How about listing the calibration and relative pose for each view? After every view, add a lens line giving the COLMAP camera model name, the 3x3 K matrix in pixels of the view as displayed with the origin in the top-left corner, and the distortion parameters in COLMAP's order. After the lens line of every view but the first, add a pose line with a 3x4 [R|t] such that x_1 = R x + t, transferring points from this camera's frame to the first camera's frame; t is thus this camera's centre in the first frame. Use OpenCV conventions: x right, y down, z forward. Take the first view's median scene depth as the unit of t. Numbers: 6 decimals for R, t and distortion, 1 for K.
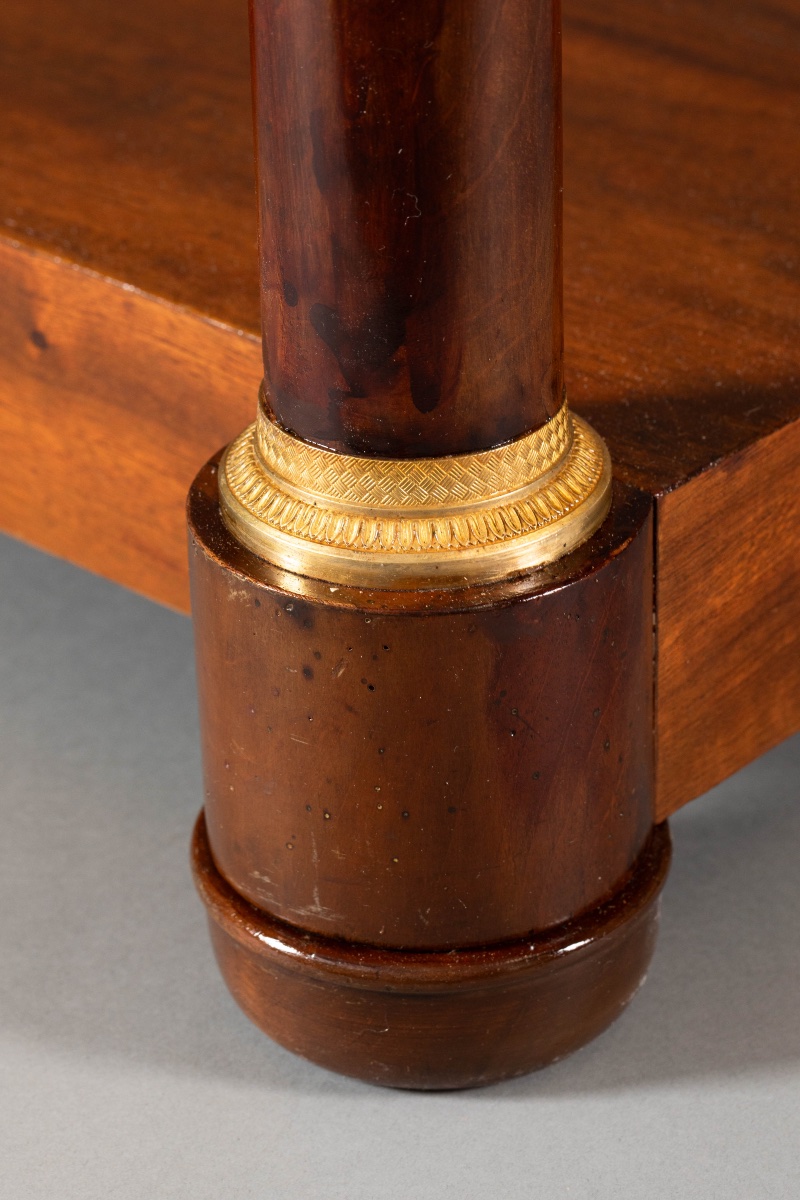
lens RADIAL K [[4398.4, 0, 400.0], [0, 4398.4, 600.0], [0, 0, 1]] dist [-0.759985, 1.664650]
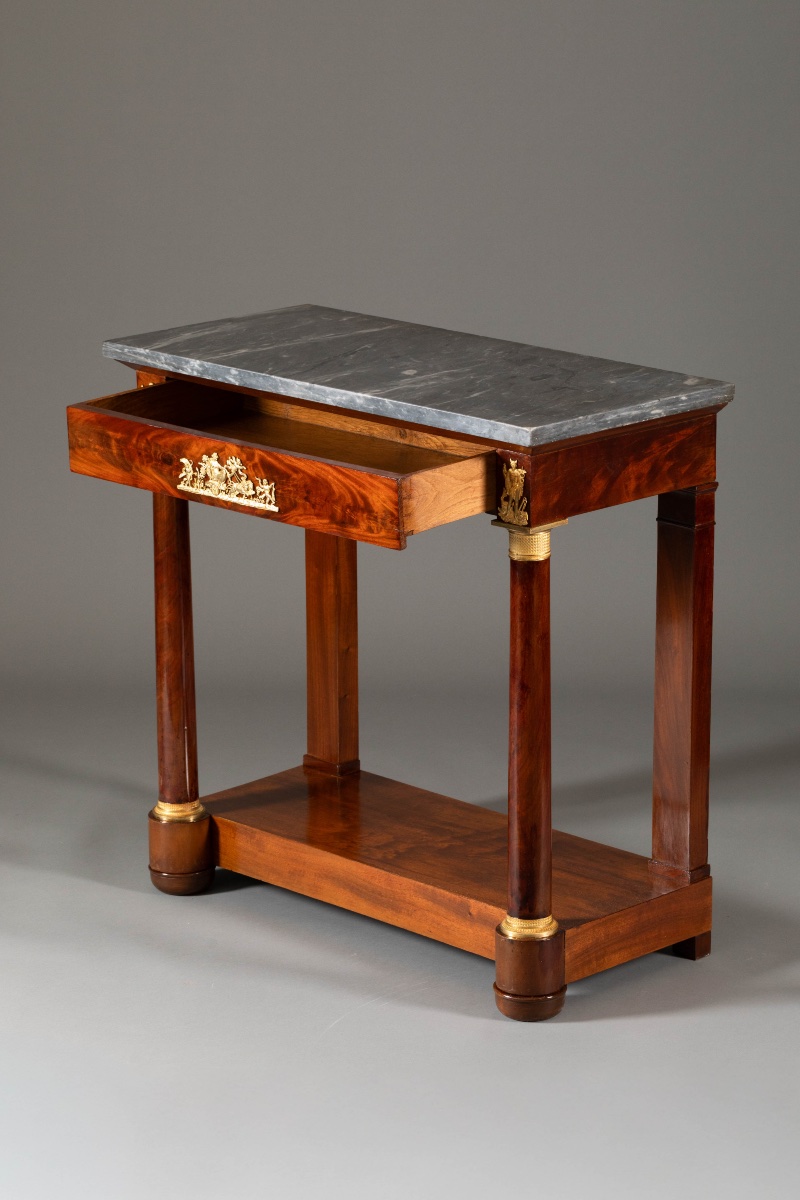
lens RADIAL K [[4398.4, 0, 400.0], [0, 4398.4, 600.0], [0, 0, 1]] dist [-0.759985, 1.664650]
pose [[0.998083, 0.032850, -0.052449, 0.141366], [-0.045327, 0.965050, -0.258116, 1.232477], [0.042137, 0.259998, 0.964689, -5.623062]]
